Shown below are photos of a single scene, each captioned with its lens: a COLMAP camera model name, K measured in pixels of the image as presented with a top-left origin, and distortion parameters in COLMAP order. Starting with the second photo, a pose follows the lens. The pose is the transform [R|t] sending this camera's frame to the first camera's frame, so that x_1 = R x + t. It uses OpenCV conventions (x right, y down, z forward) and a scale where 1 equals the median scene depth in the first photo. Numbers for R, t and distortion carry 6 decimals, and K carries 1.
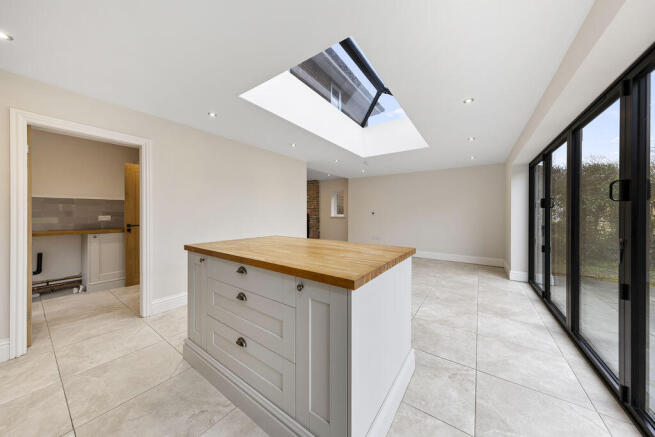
lens RADIAL K [[223.3, 0, 322.7], [0, 223.3, 215.8], [0, 0, 1]] dist [-0.000193, -0.000075]
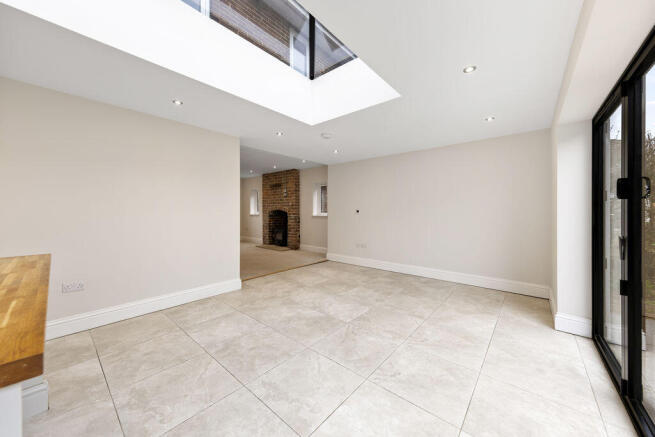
lens RADIAL K [[236.6, 0, 332.0], [0, 236.6, 213.6], [0, 0, 1]] dist [-0.000266, 0.000157]
pose [[0.994655, -0.000580, -0.103249, 0.289560], [0.000001, 0.999984, -0.005609, 0.000589], [0.103250, 0.005579, 0.994640, 0.297658]]
